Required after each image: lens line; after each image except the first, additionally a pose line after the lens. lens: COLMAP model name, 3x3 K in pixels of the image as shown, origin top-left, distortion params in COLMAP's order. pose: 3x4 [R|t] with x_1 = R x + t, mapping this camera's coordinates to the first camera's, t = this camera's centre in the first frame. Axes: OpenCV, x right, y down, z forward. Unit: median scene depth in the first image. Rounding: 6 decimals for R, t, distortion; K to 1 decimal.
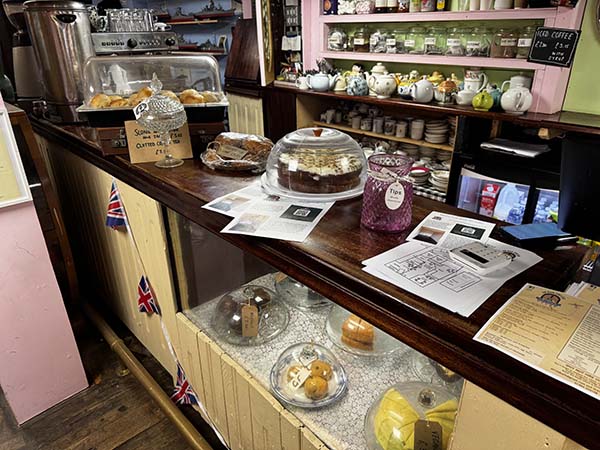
lens RADIAL K [[429.0, 0, 302.9], [0, 429.0, 221.3], [0, 0, 1]] dist [0.028942, -0.033524]
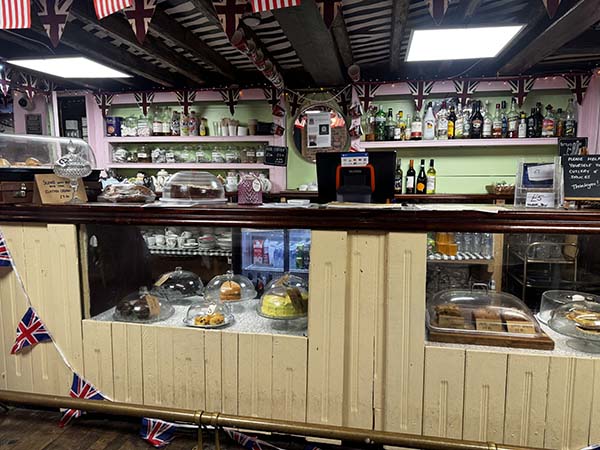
lens RADIAL K [[429.0, 0, 296.9], [0, 429.0, 225.7], [0, 0, 1]] dist [0.028942, -0.033524]
pose [[0.811620, -0.049011, 0.582127, -0.284727], [0.226864, 0.944710, -0.236763, 0.221598], [-0.538337, 0.324225, 0.777864, -0.225859]]
